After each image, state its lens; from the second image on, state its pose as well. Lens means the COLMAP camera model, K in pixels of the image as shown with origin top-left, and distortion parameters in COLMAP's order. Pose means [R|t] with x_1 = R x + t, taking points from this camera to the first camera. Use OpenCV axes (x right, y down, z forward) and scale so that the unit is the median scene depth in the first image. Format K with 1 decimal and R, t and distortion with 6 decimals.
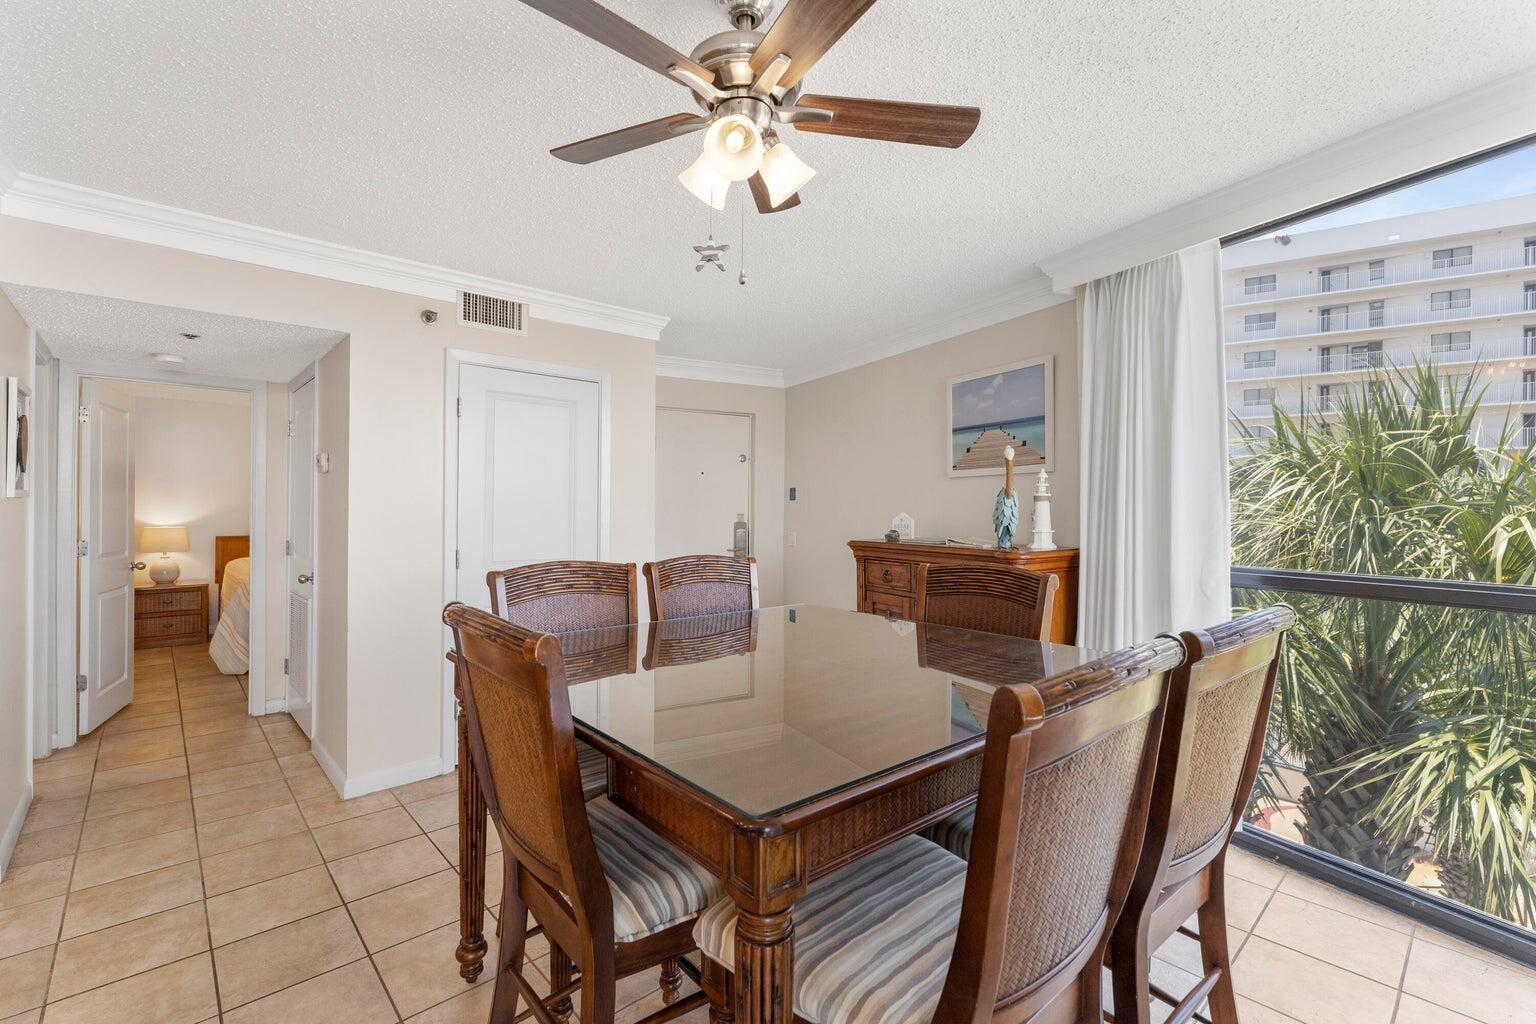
lens RADIAL K [[678.6, 0, 768.0], [0, 678.6, 512.0], [0, 0, 1]] dist [0.001805, 0.000222]
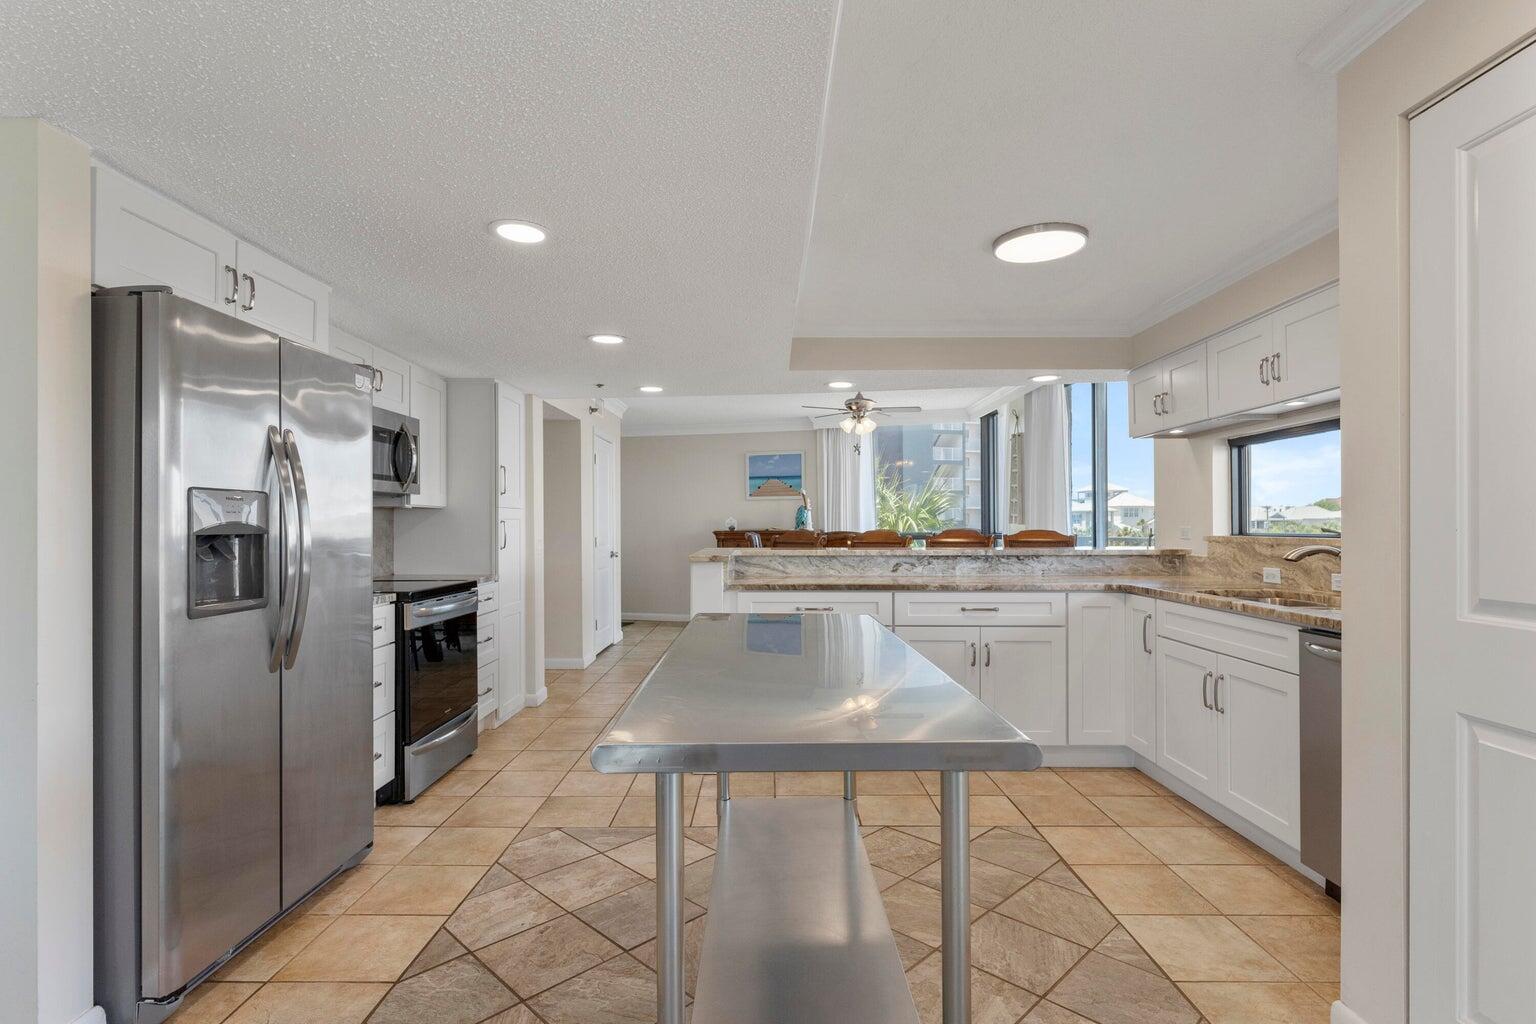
lens RADIAL K [[750.1, 0, 768.0], [0, 750.1, 512.0], [0, 0, 1]] dist [0.005488, 0.000153]
pose [[0.678356, 0.008693, 0.734682, -1.464831], [0.011021, 0.999697, -0.022005, 0.040052], [-0.734651, 0.023024, 0.678055, -0.644804]]
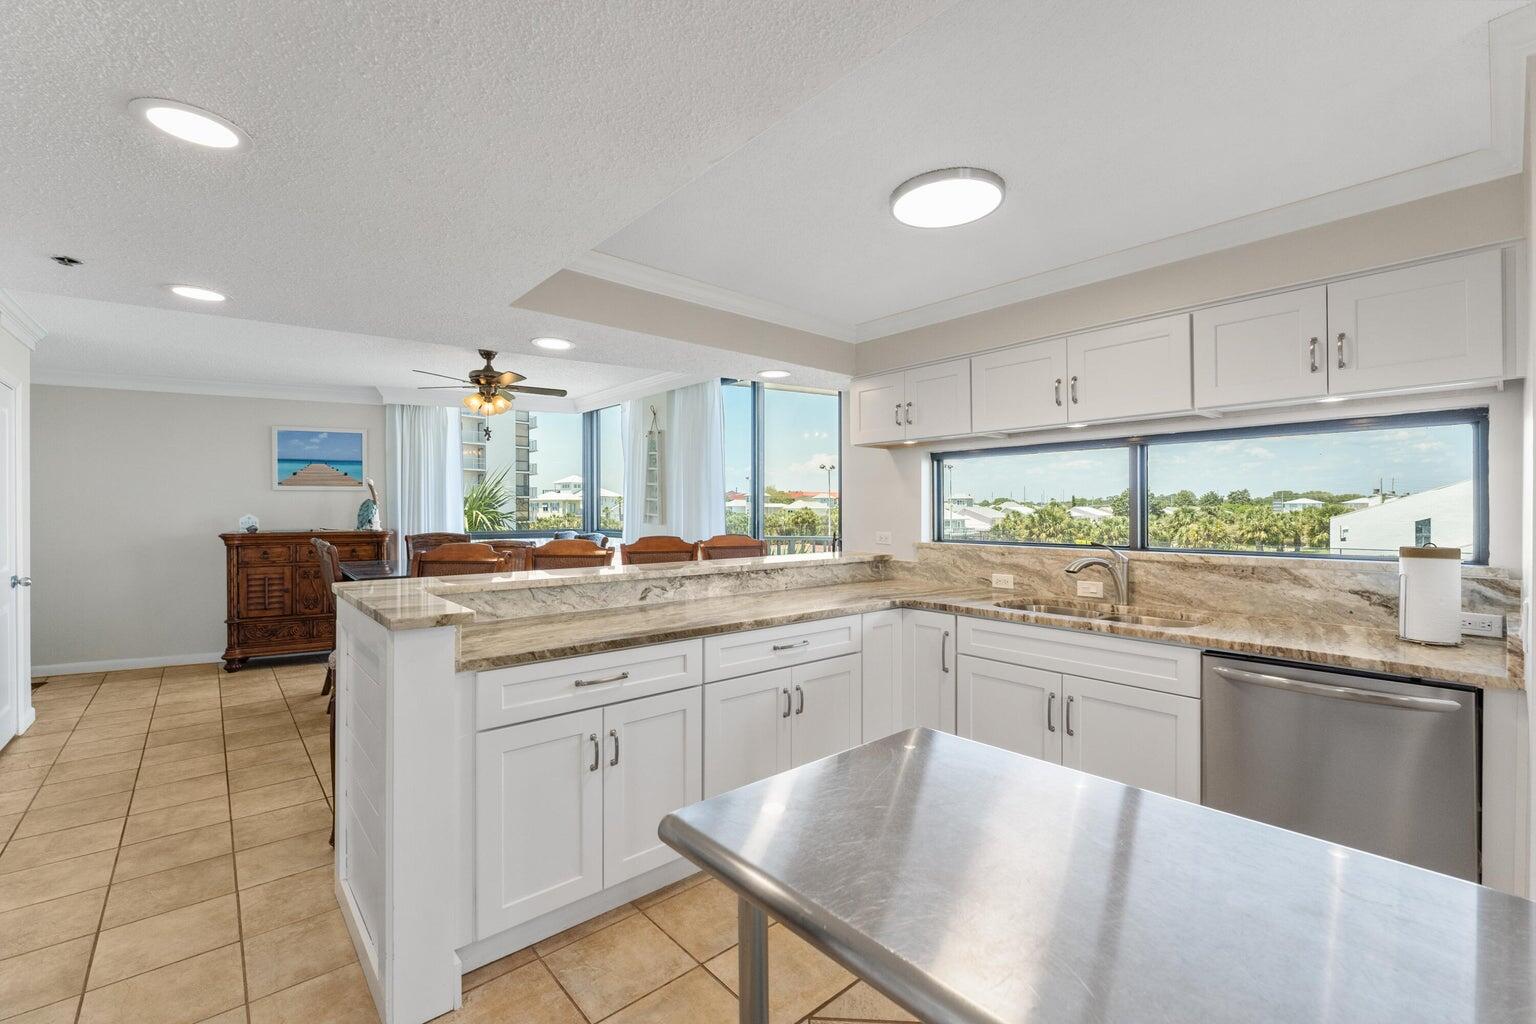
lens RADIAL K [[650.2, 0, 768.0], [0, 650.2, 512.0], [0, 0, 1]] dist [-0.001284, 0.000611]
pose [[0.030121, -0.004876, 0.999534, -1.241106], [0.009942, 0.999940, 0.004579, 0.003553], [-0.999497, 0.009800, 0.030167, -0.171918]]
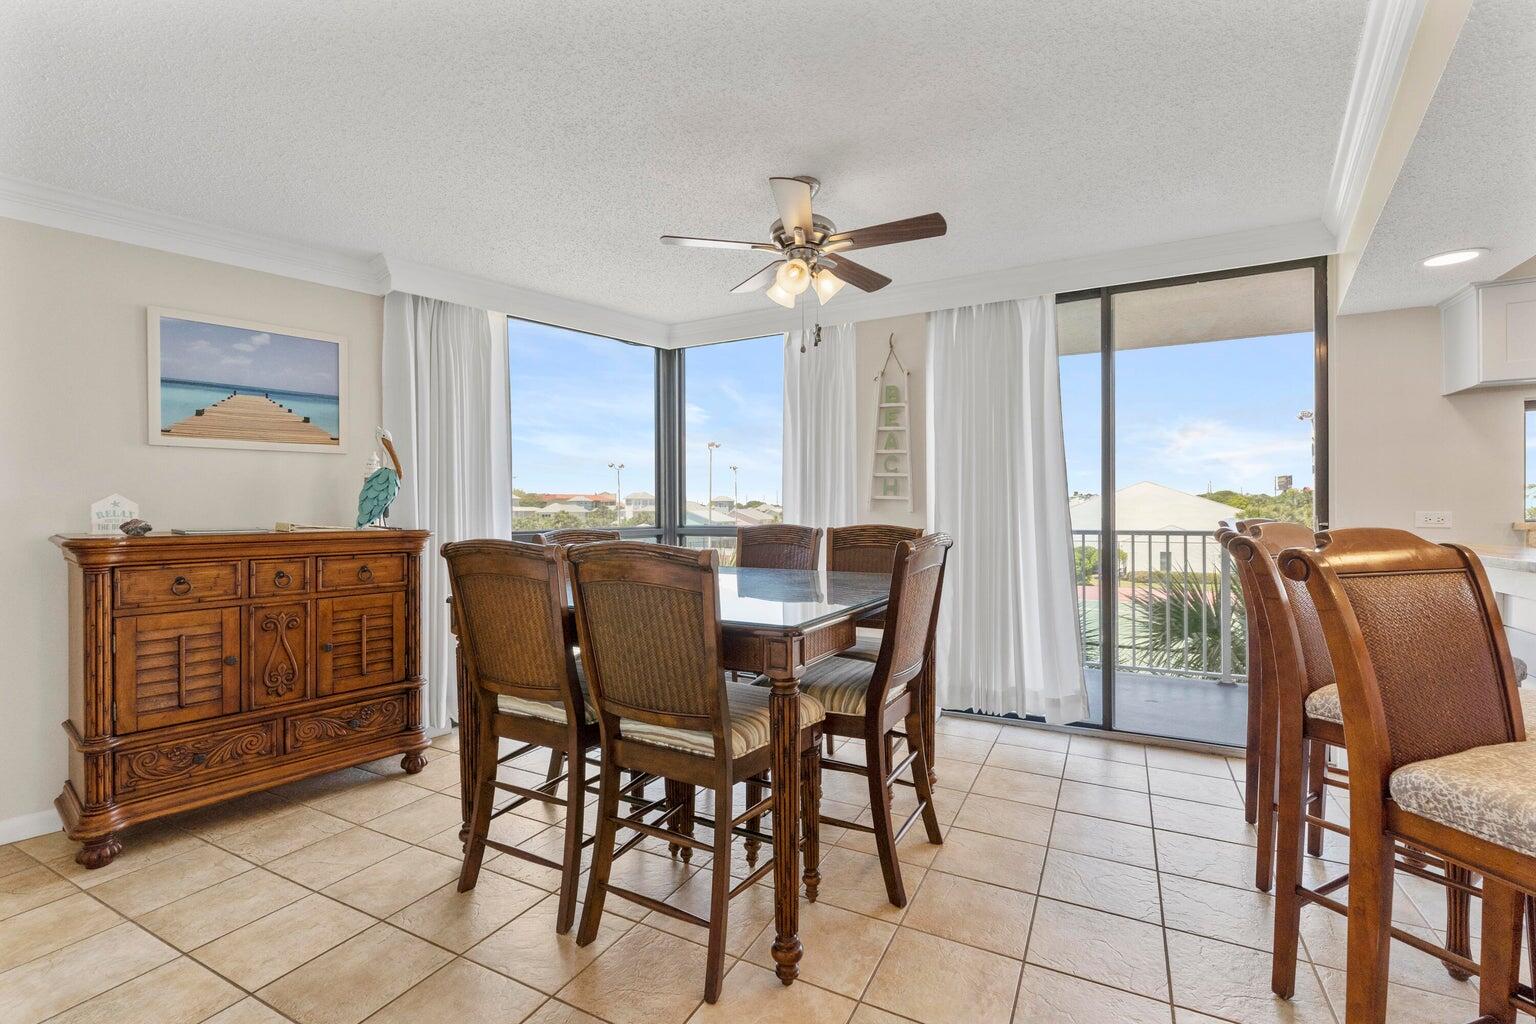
lens RADIAL K [[662.4, 0, 768.0], [0, 662.4, 512.0], [0, 0, 1]] dist [-0.009865, -0.000041]
pose [[-0.337350, 0.001631, 0.941378, -0.635658], [0.016285, 0.999859, 0.004103, 0.029282], [-0.941238, 0.016715, -0.337329, 0.663506]]
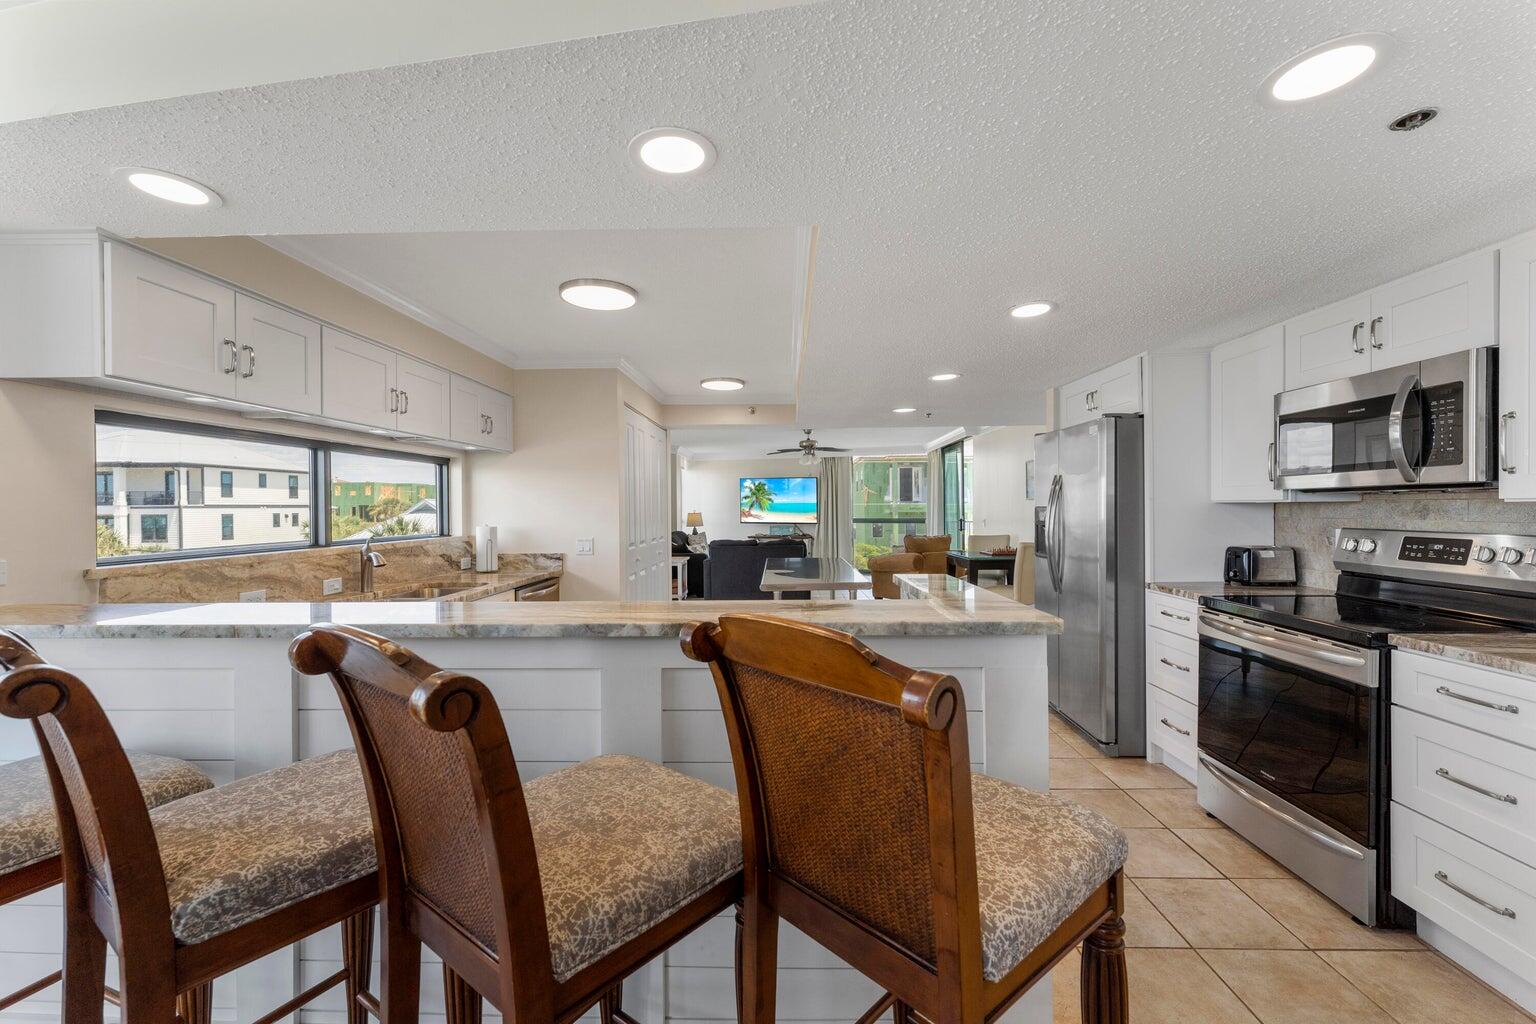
lens RADIAL K [[612.3, 0, 768.0], [0, 612.3, 512.0], [0, 0, 1]] dist [0.003393, 0.000045]
pose [[-0.699514, 0.011024, -0.714534, -0.253116], [0.001134, 0.999897, 0.014316, 0.002061], [0.714618, 0.009204, -0.699454, 0.394538]]
